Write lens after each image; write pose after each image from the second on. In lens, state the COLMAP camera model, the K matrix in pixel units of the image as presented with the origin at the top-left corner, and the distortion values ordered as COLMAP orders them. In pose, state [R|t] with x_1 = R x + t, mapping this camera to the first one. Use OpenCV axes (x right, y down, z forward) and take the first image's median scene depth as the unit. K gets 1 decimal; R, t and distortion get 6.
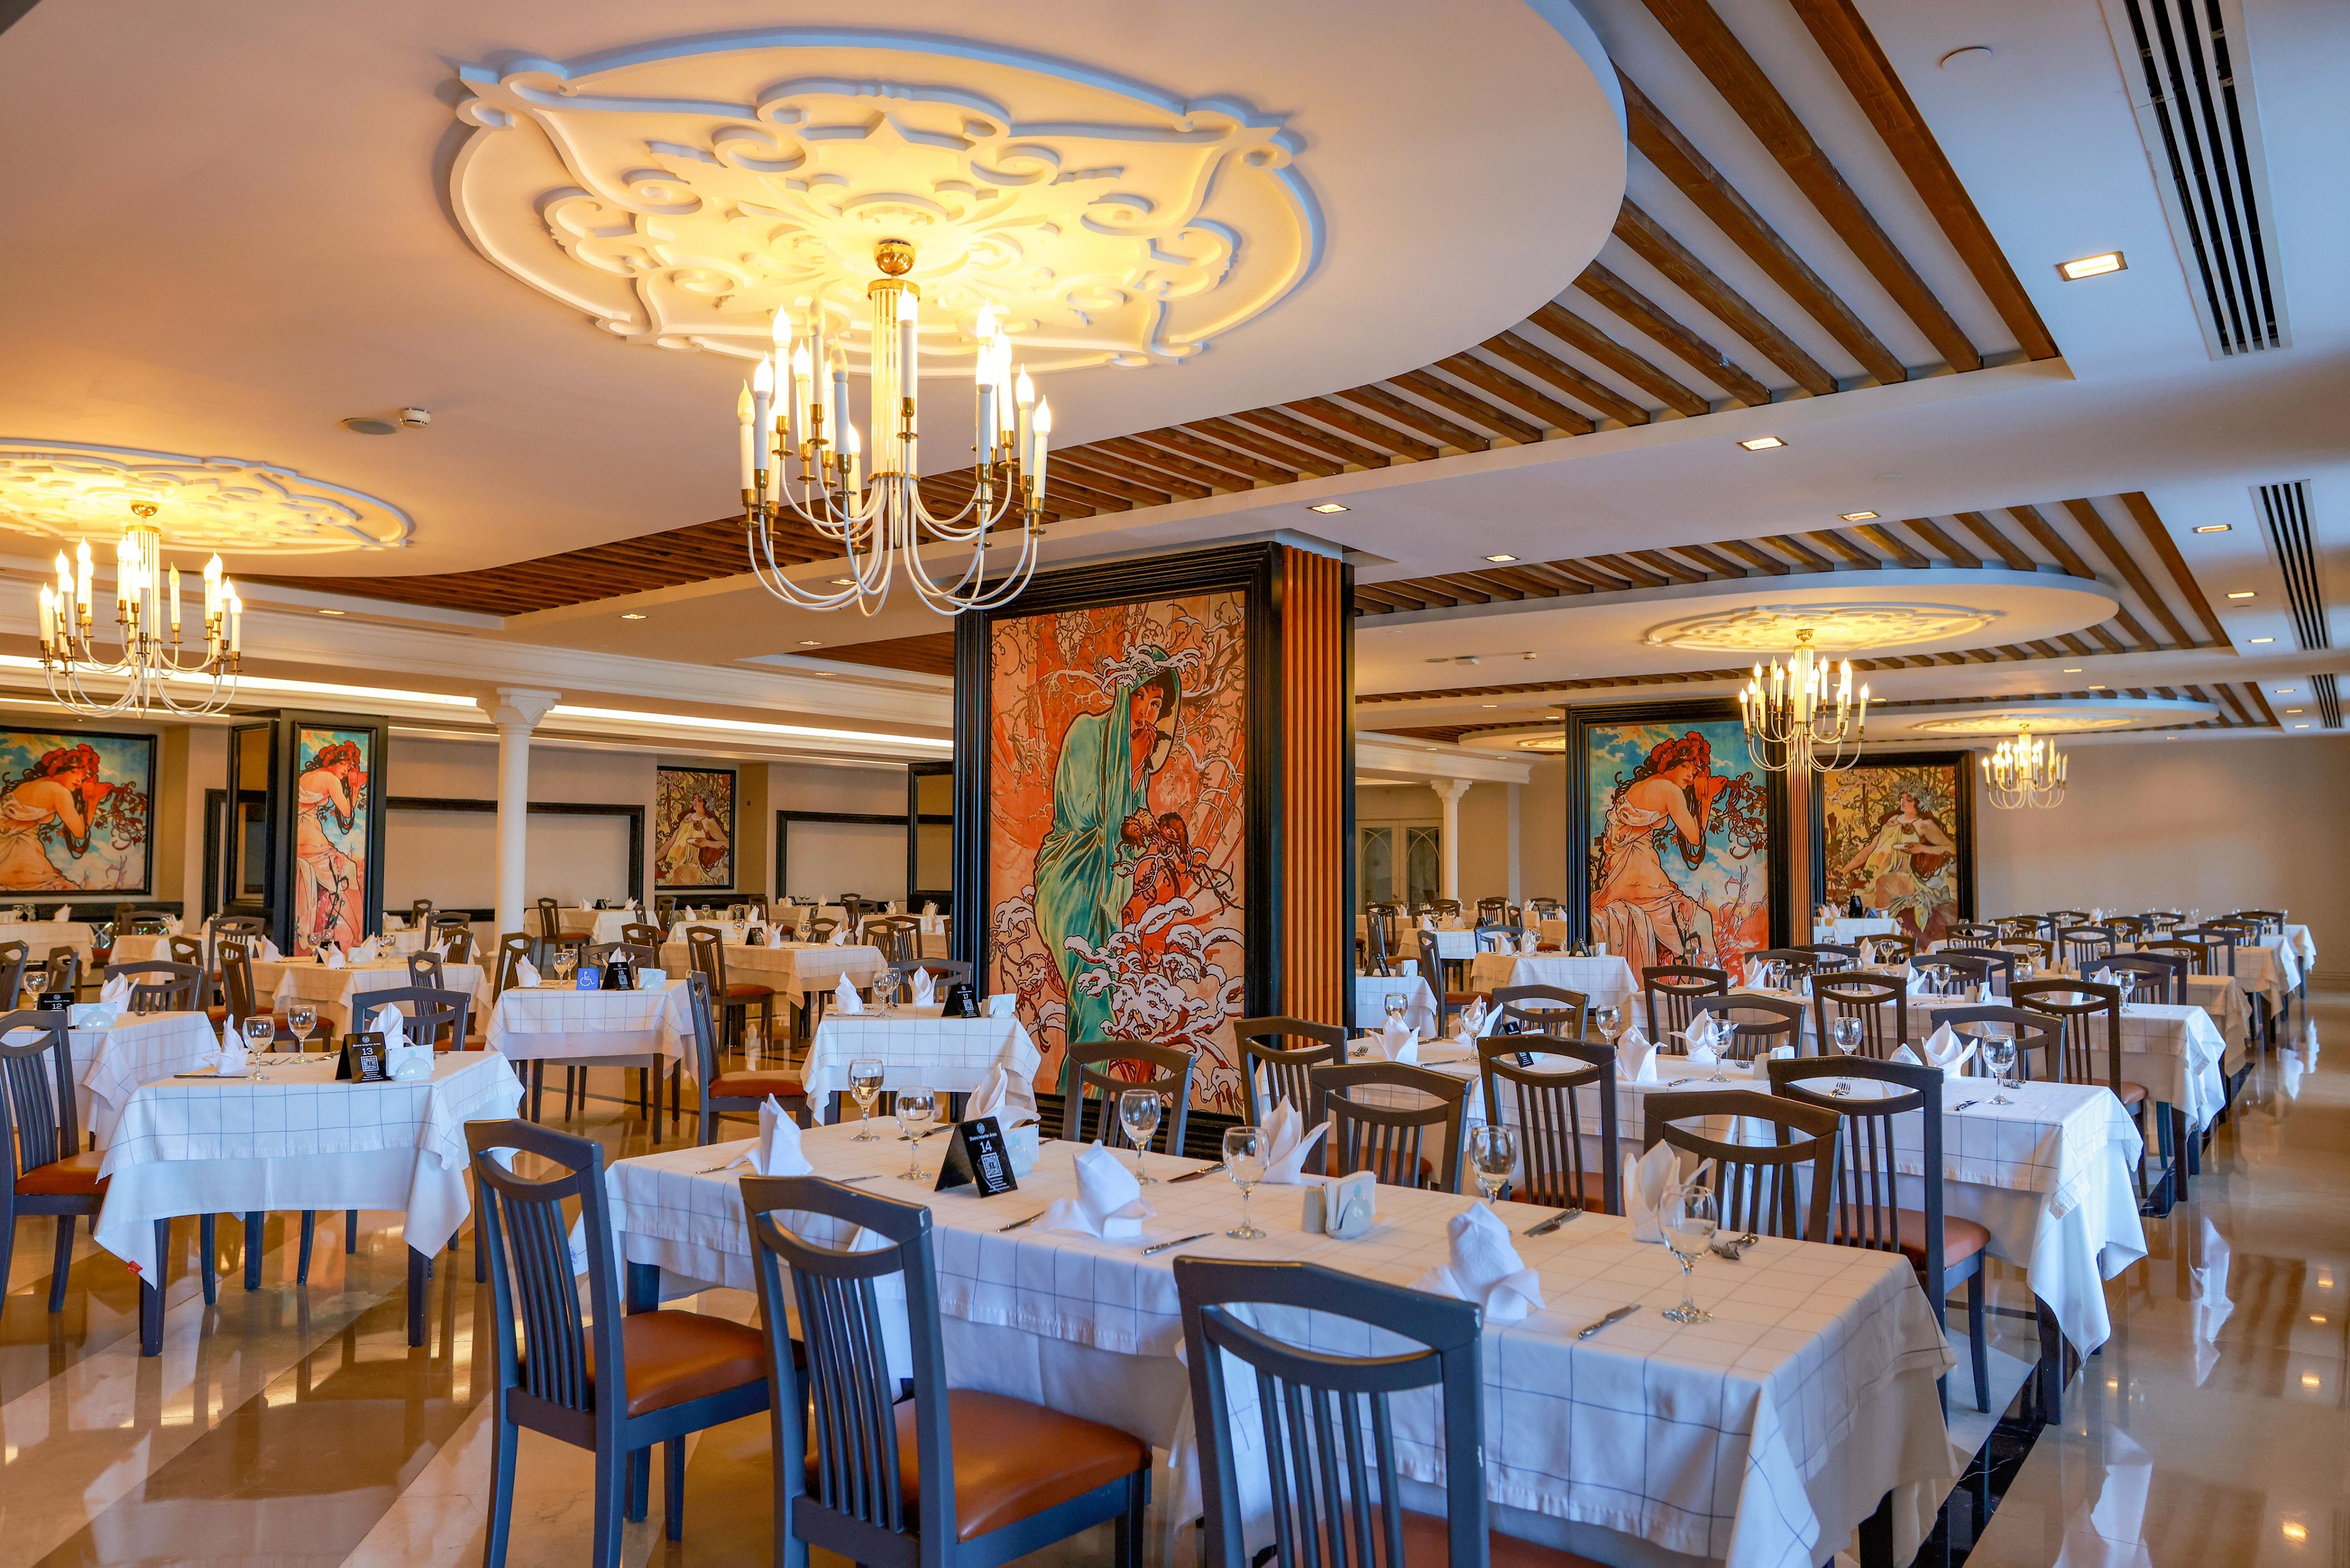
lens RADIAL K [[1652.9, 0, 1176.4], [0, 1652.9, 780.0], [0, 0, 1]] dist [0.043726, 0.002575]
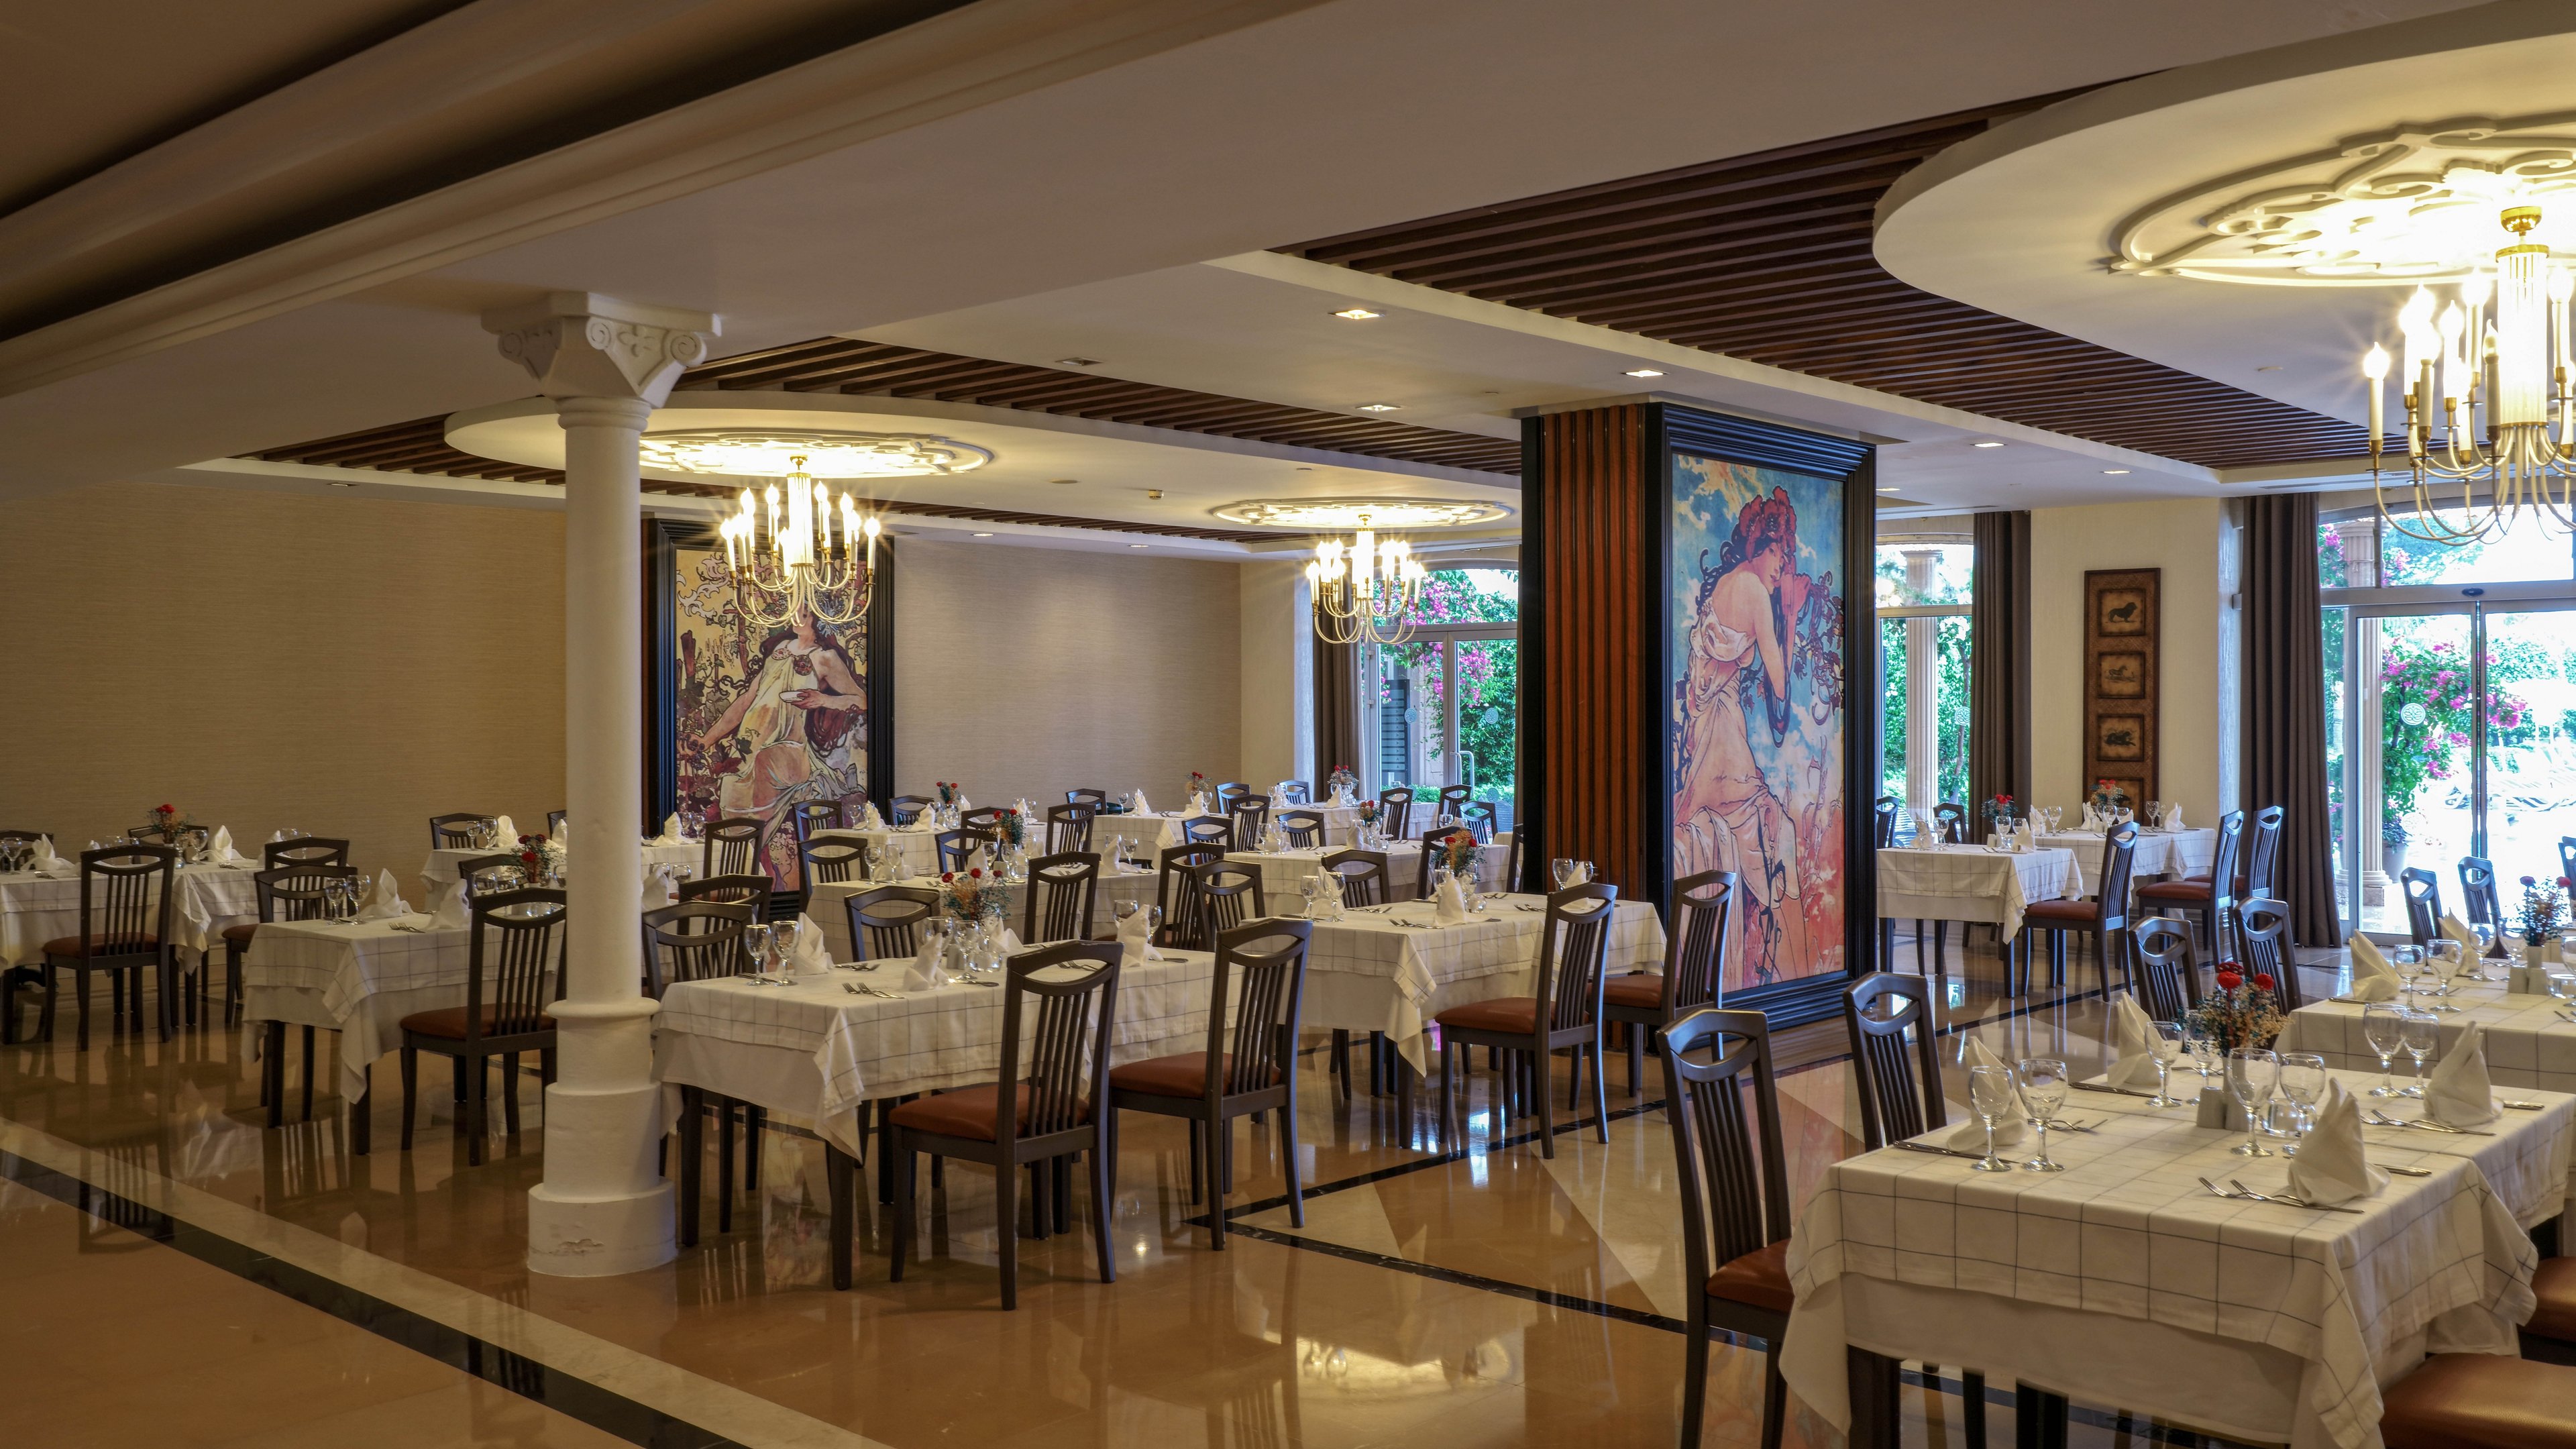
lens RADIAL K [[2155.2, 0, 1291.4], [0, 2155.2, 718.9], [0, 0, 1]] dist [0.008353, 0.000426]
pose [[0.087122, -0.004819, 0.996186, -0.386187], [-0.048599, 0.998777, 0.009082, 0.045467], [-0.995012, -0.049205, 0.086781, 1.065094]]
